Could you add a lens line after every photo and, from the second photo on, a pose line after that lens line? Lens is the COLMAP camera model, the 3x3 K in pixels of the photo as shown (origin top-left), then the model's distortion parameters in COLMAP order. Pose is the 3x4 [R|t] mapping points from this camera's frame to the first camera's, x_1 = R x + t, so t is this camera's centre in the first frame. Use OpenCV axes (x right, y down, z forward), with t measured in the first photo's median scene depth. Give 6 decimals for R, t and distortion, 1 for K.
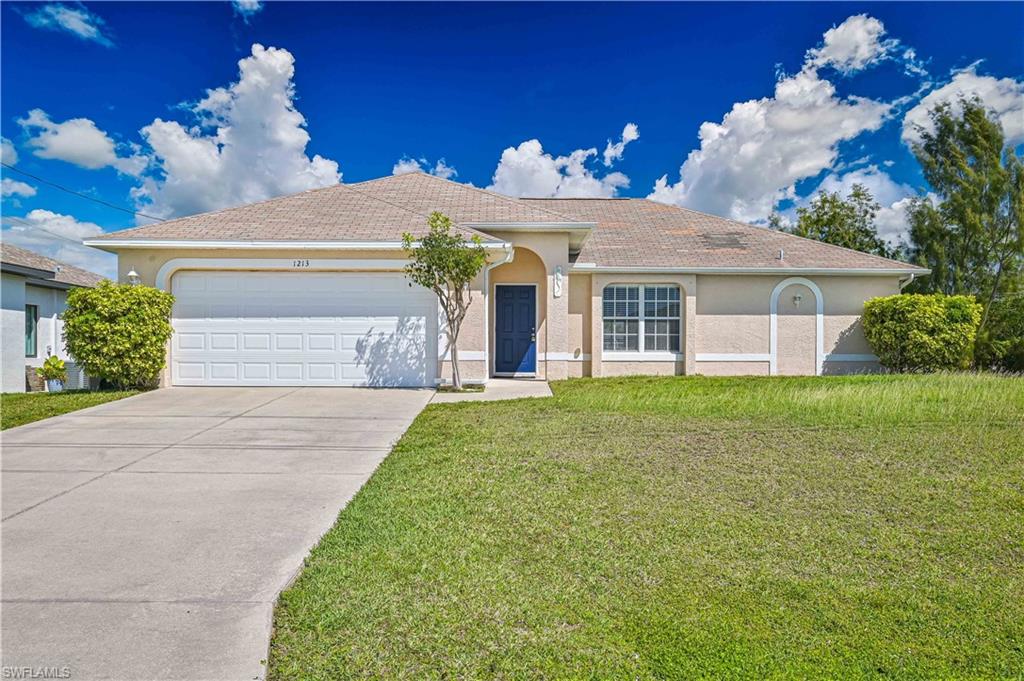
lens RADIAL K [[723.1, 0, 513.2], [0, 723.1, 338.7], [0, 0, 1]] dist [0.008385, -0.001478]
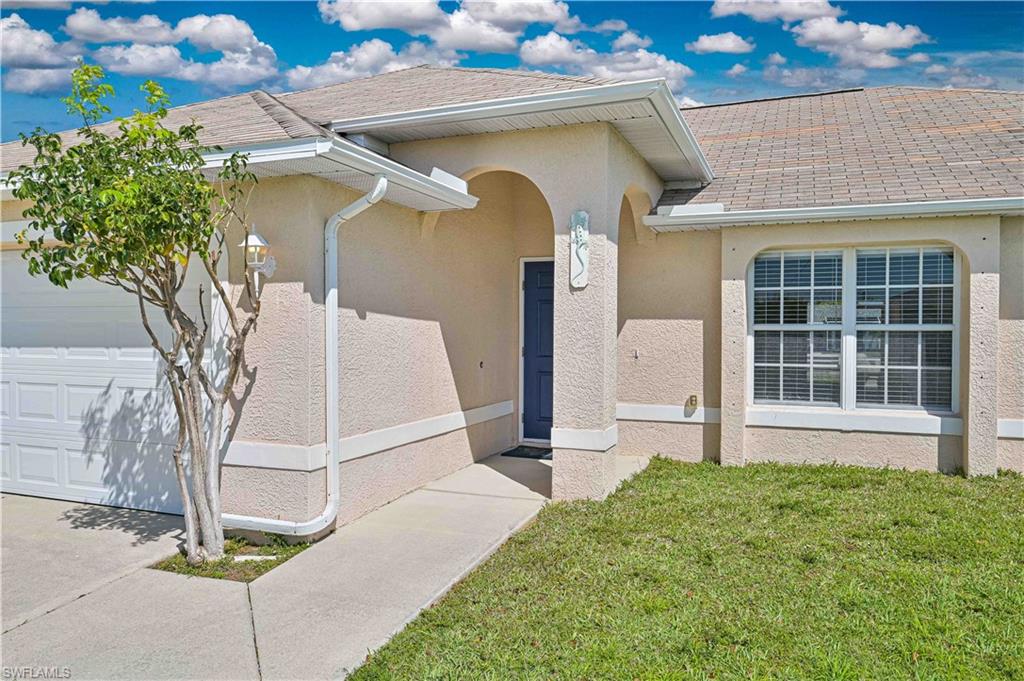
lens RADIAL K [[723.1, 0, 512.1], [0, 723.1, 330.4], [0, 0, 1]] dist [0.008385, -0.001478]
pose [[0.935053, -0.000795, -0.354508, 0.144392], [0.009341, 0.999706, 0.022395, -0.038573], [0.354386, -0.024252, 0.934785, 0.536819]]
